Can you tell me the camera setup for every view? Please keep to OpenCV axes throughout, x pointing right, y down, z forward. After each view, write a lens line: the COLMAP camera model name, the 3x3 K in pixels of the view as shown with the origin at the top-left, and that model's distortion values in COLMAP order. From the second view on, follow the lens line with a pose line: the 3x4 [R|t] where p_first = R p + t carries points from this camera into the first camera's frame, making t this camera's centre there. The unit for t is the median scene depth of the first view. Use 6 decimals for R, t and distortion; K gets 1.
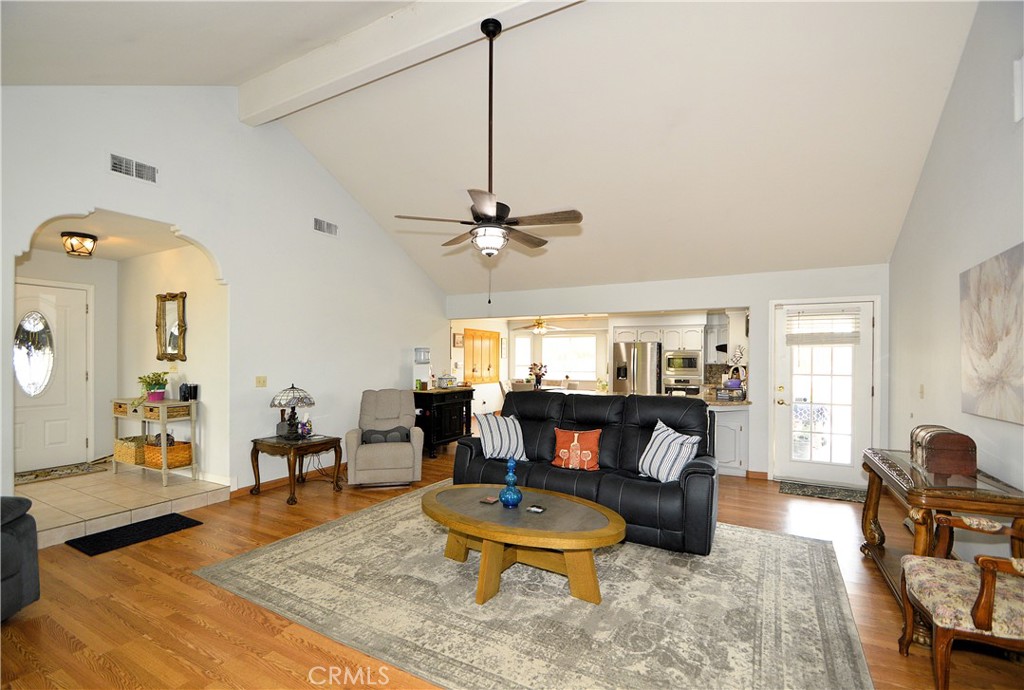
lens RADIAL K [[456.3, 0, 517.7], [0, 456.3, 346.5], [0, 0, 1]] dist [-0.001287, -0.000738]
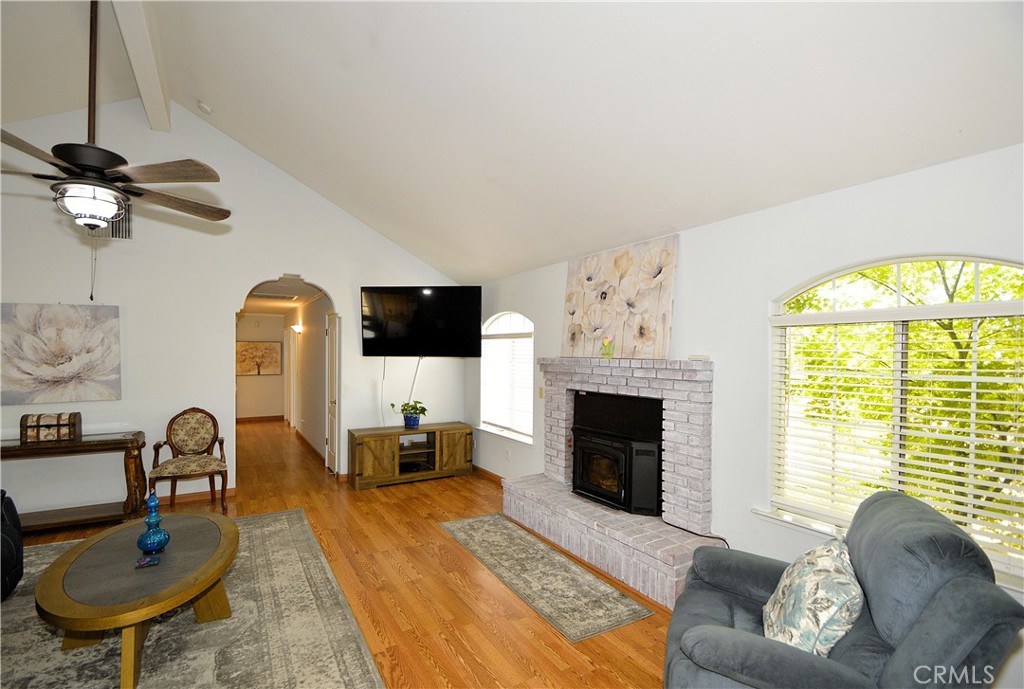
lens RADIAL K [[466.3, 0, 508.2], [0, 466.3, 362.6], [0, 0, 1]] dist [-0.000405, 0.000013]
pose [[-0.862403, -0.018431, 0.505887, -1.220589], [-0.019973, 0.999798, 0.002378, -0.017575], [-0.505828, -0.008053, -0.862597, 1.705905]]
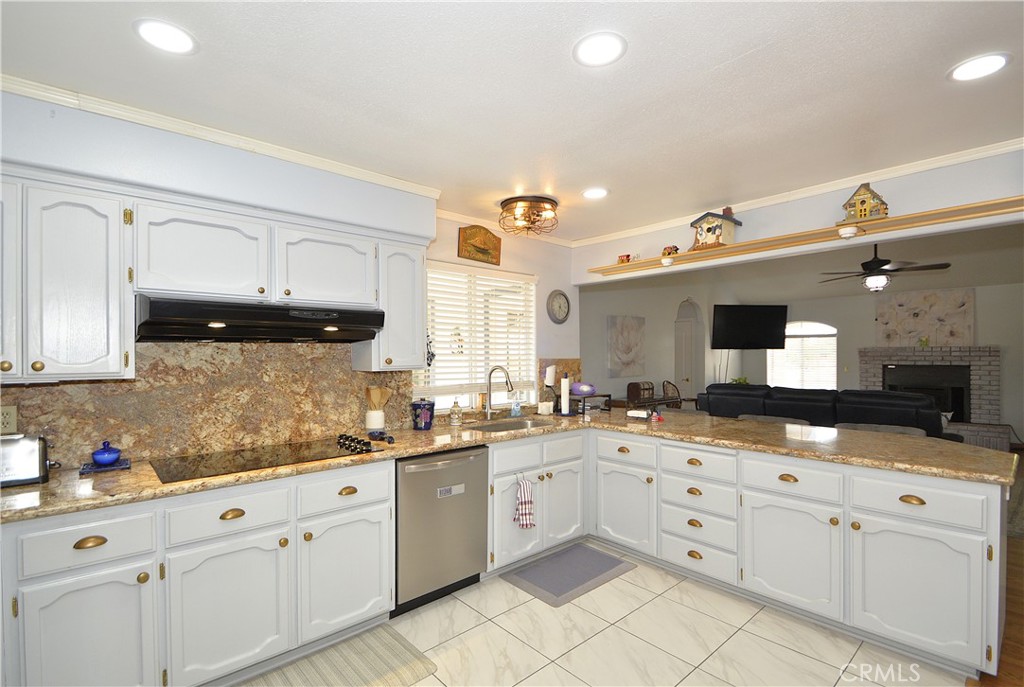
lens RADIAL K [[478.3, 0, 509.7], [0, 478.3, 356.8], [0, 0, 1]] dist [0.000319, -0.014192]
pose [[-0.940559, -0.001882, 0.339626, 0.796556], [-0.007919, 0.999834, -0.016392, 0.102352], [-0.339539, -0.018107, -0.940418, 4.057301]]
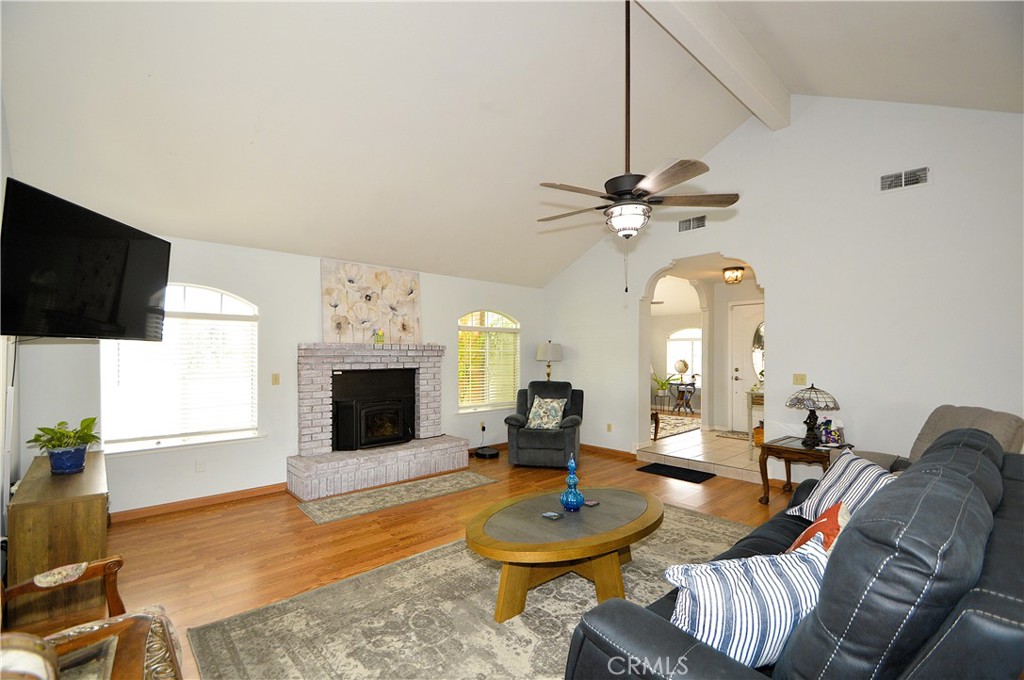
lens RADIAL K [[453.5, 0, 495.2], [0, 453.5, 352.8], [0, 0, 1]] dist [-0.000461, 0.000030]
pose [[-0.335900, -0.002760, -0.941894, 1.124630], [0.016135, 0.999832, -0.008684, 0.034091], [0.941760, -0.018114, -0.335799, 1.418861]]
